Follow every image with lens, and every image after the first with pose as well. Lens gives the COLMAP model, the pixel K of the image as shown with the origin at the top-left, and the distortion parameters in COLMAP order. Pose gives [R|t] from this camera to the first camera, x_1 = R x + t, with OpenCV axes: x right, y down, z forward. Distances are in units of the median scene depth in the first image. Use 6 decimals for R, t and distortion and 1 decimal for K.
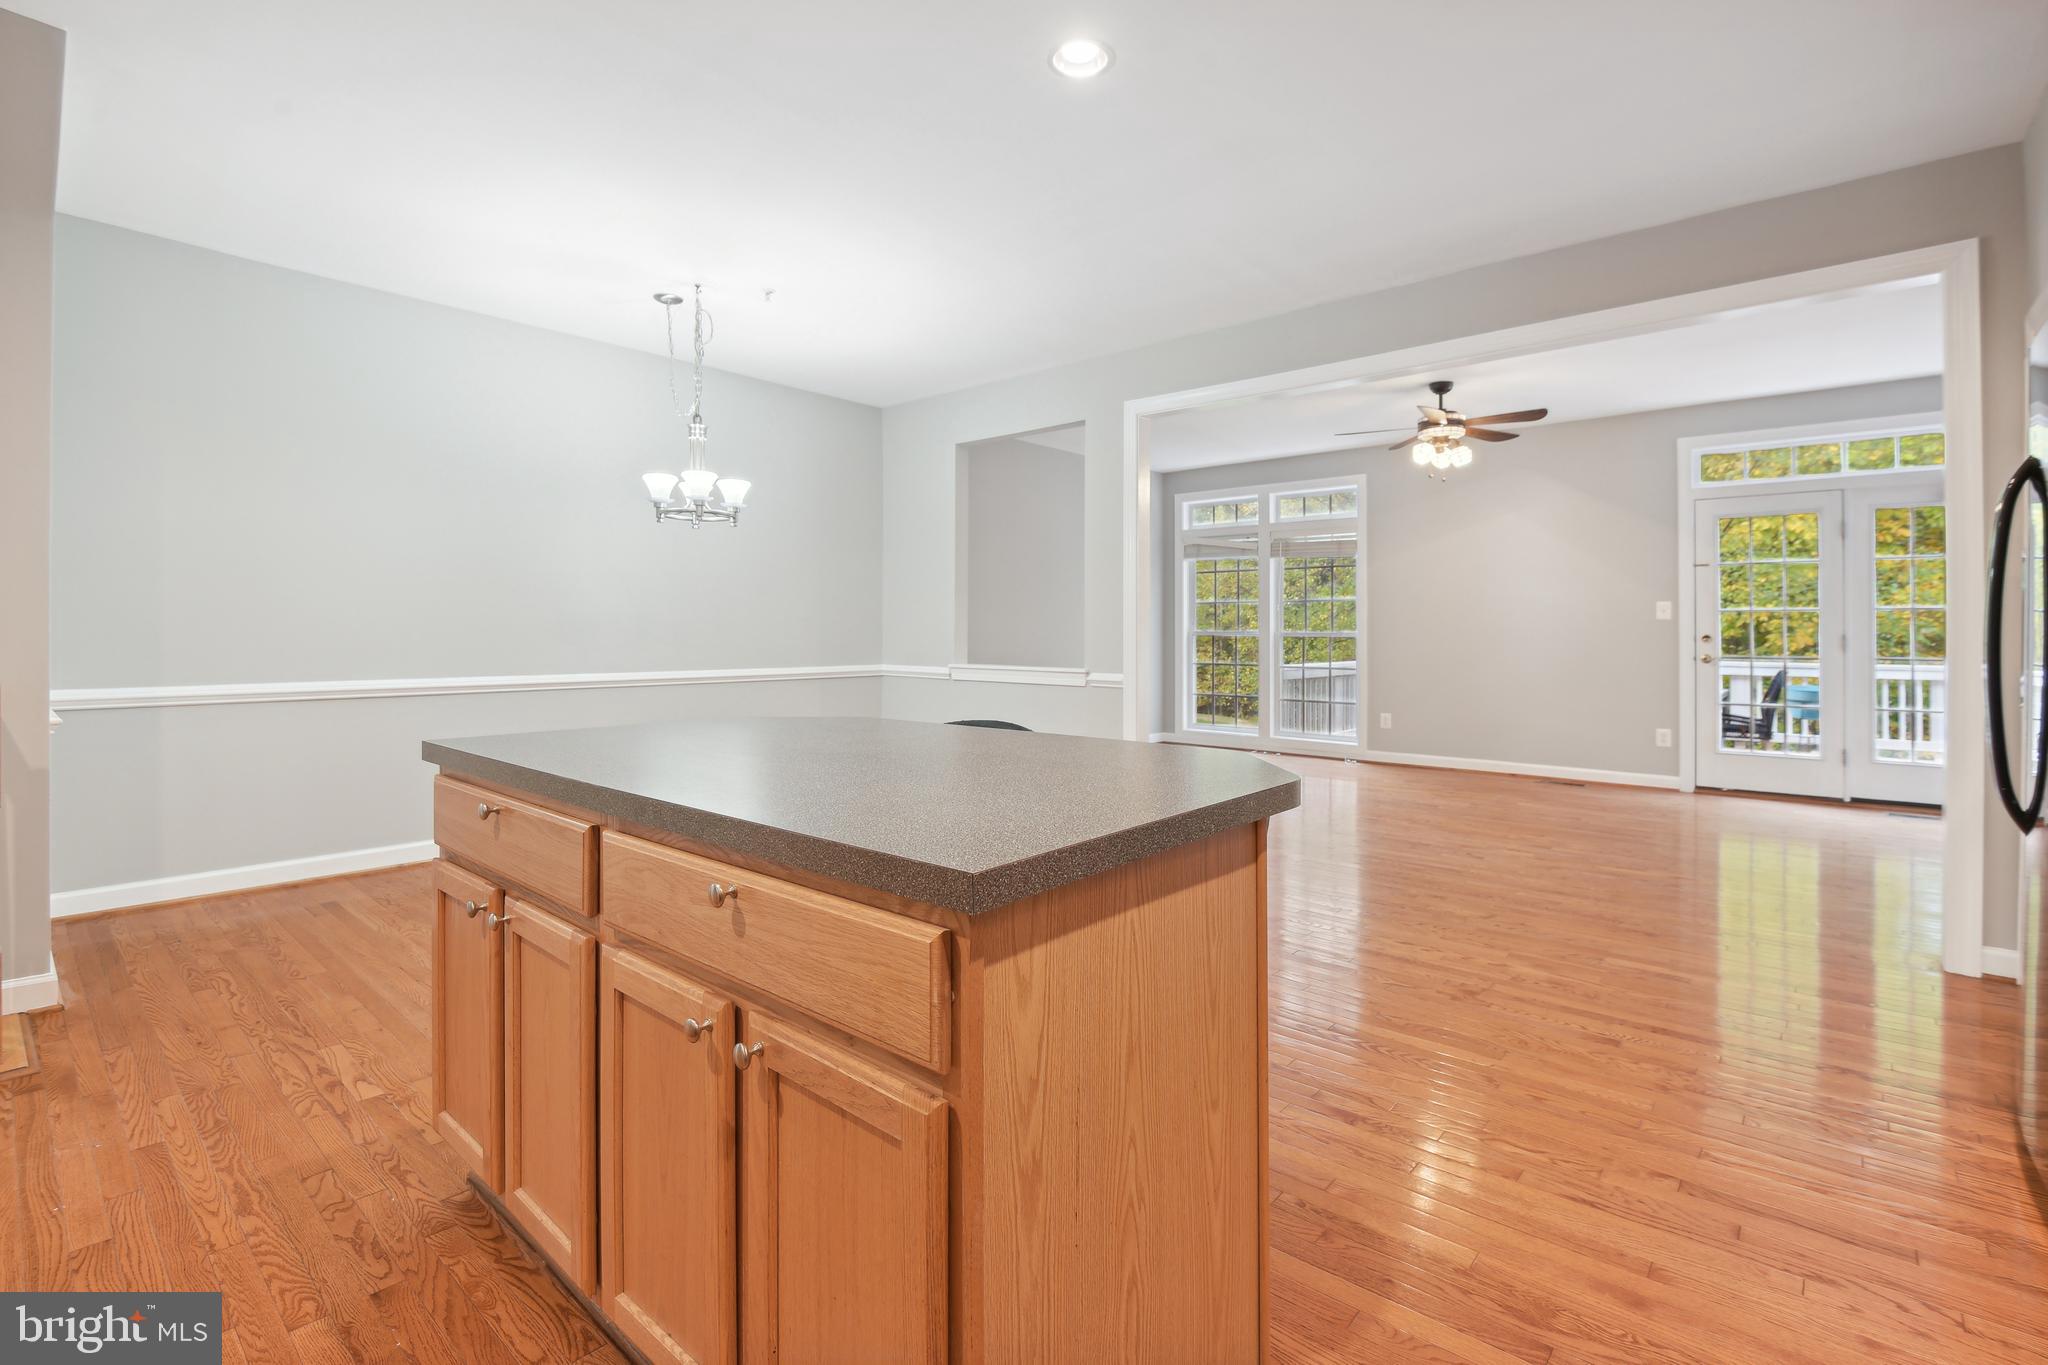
lens RADIAL K [[926.9, 0, 1071.0], [0, 926.9, 630.5], [0, 0, 1]] dist [-0.003929, -0.000967]
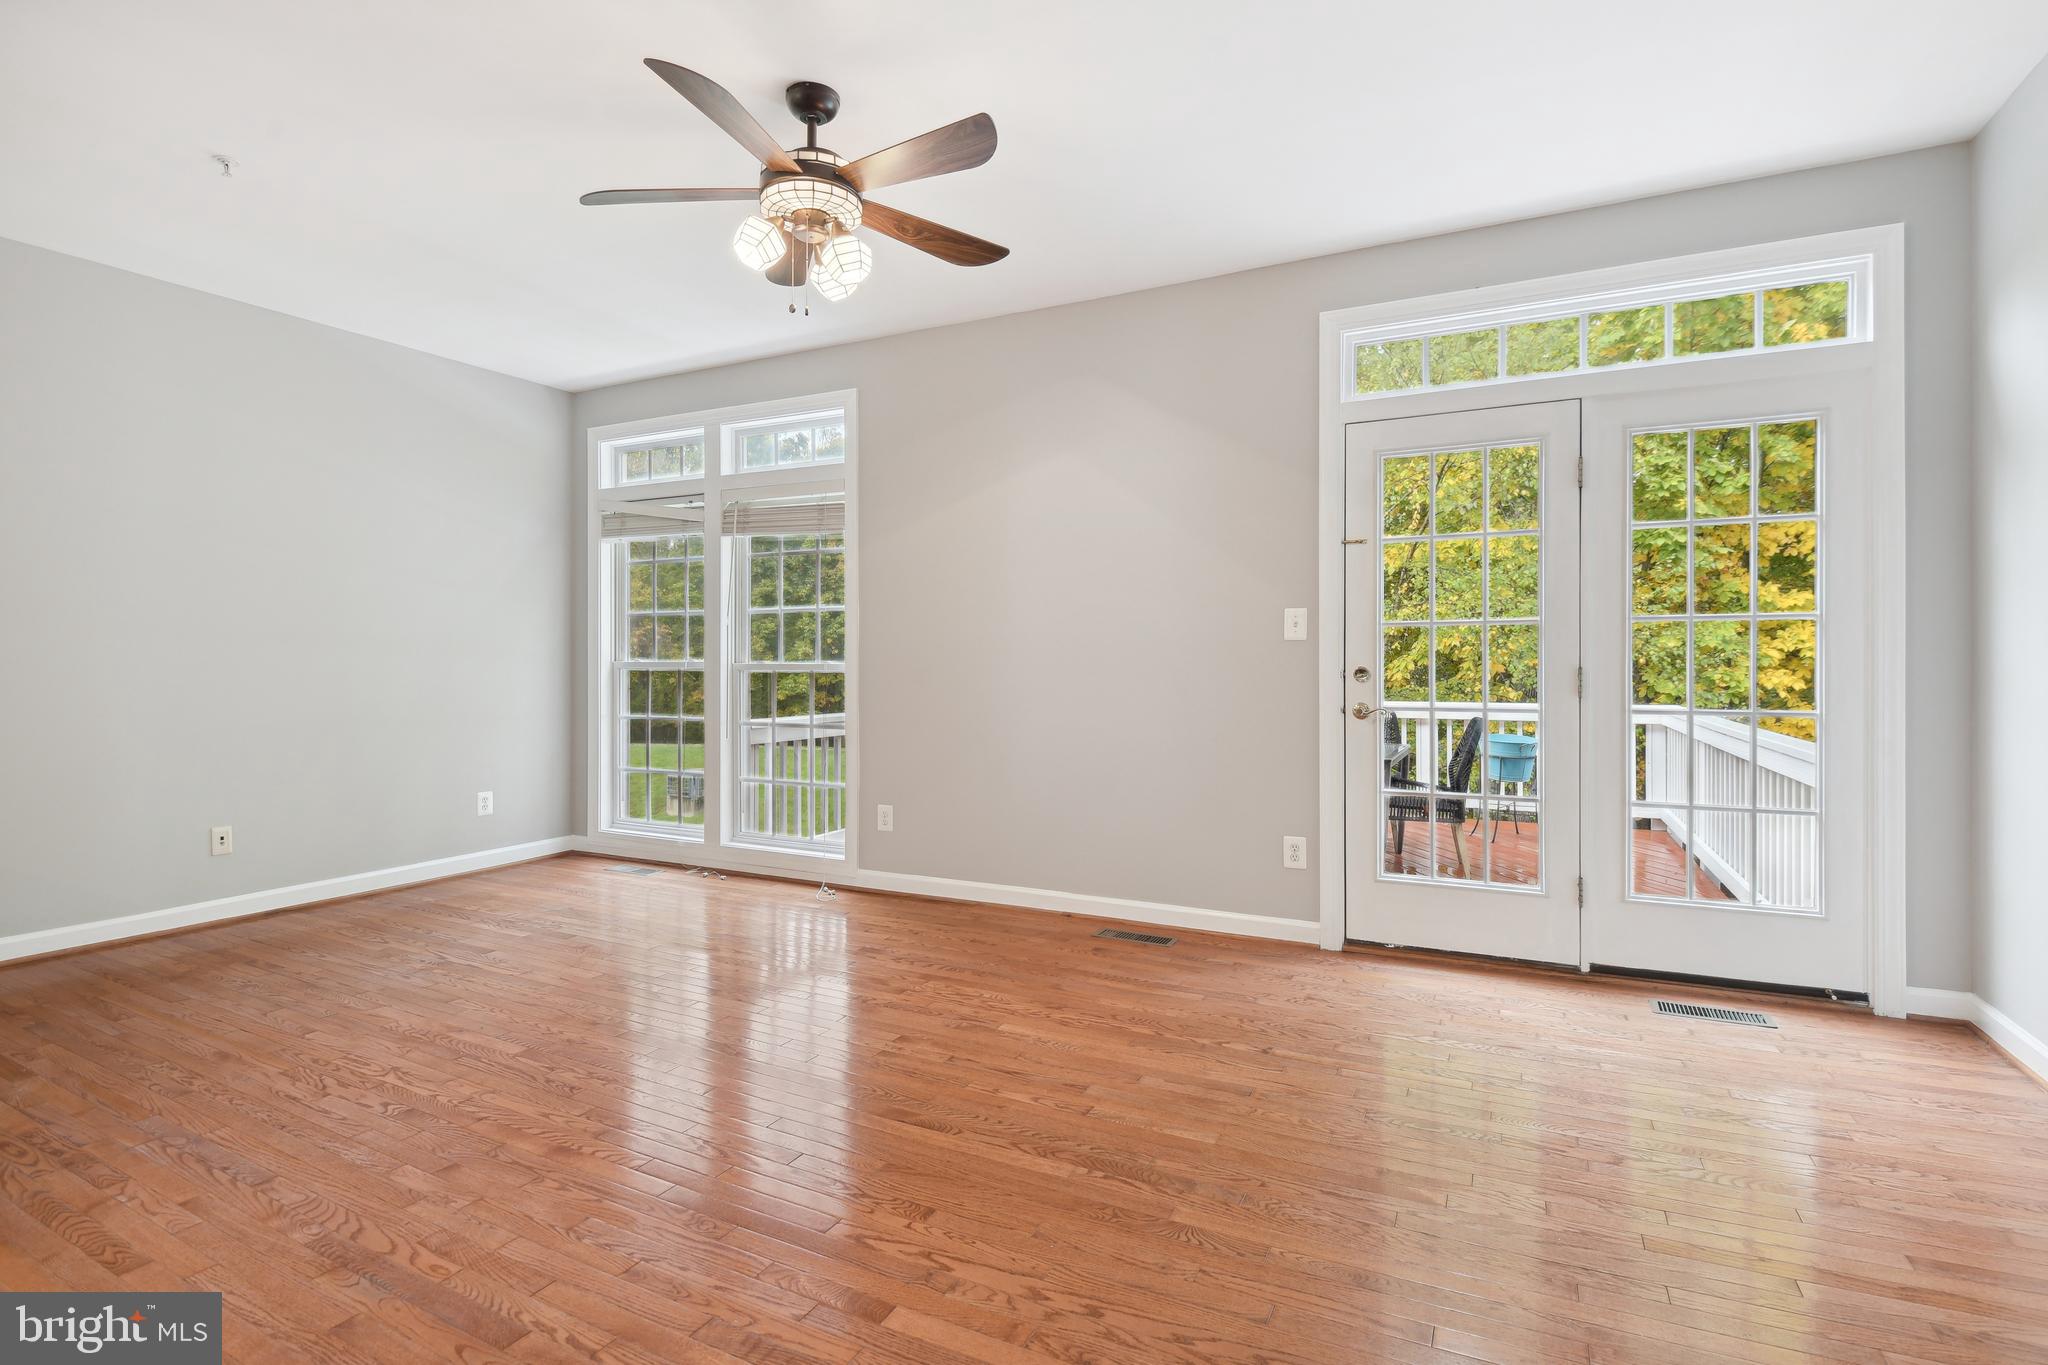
lens RADIAL K [[951.3, 0, 1074.4], [0, 951.3, 674.3], [0, 0, 1]] dist [0.025535, -0.020559]
pose [[0.967042, -0.010186, 0.254412, 0.372657], [0.005062, 0.999771, 0.020789, -0.003795], [-0.254566, -0.018816, 0.966872, 0.488386]]
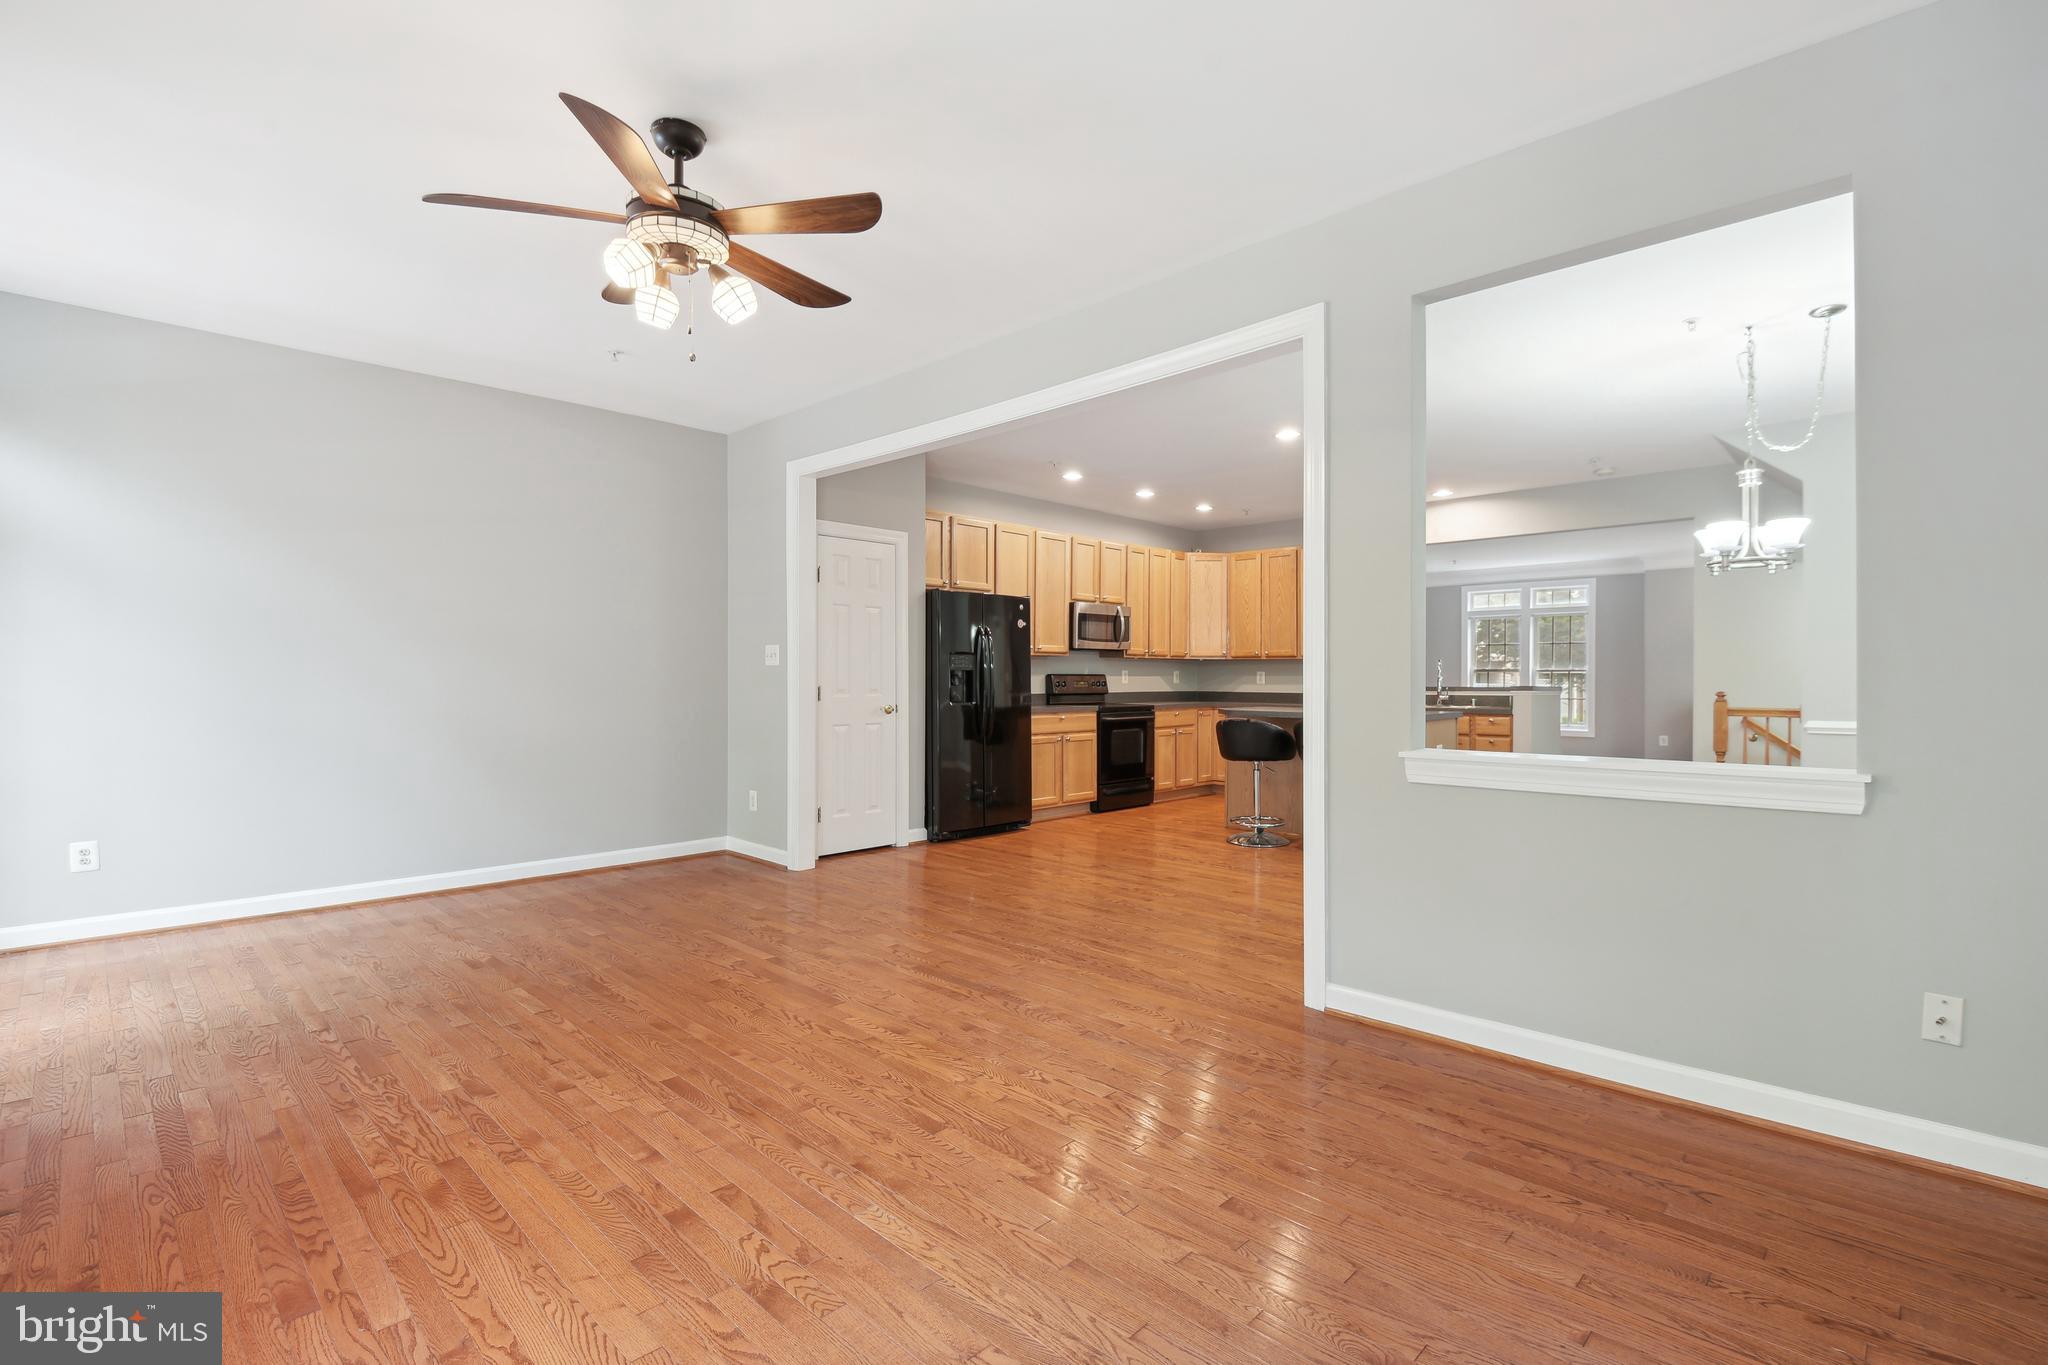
lens RADIAL K [[913.3, 0, 1036.7], [0, 913.3, 675.1], [0, 0, 1]] dist [0.000869, -0.009987]
pose [[-0.996507, -0.002119, 0.083486, 0.174522], [-0.002812, 0.999963, -0.008187, 0.003897], [-0.083466, -0.008394, -0.996475, 1.311174]]
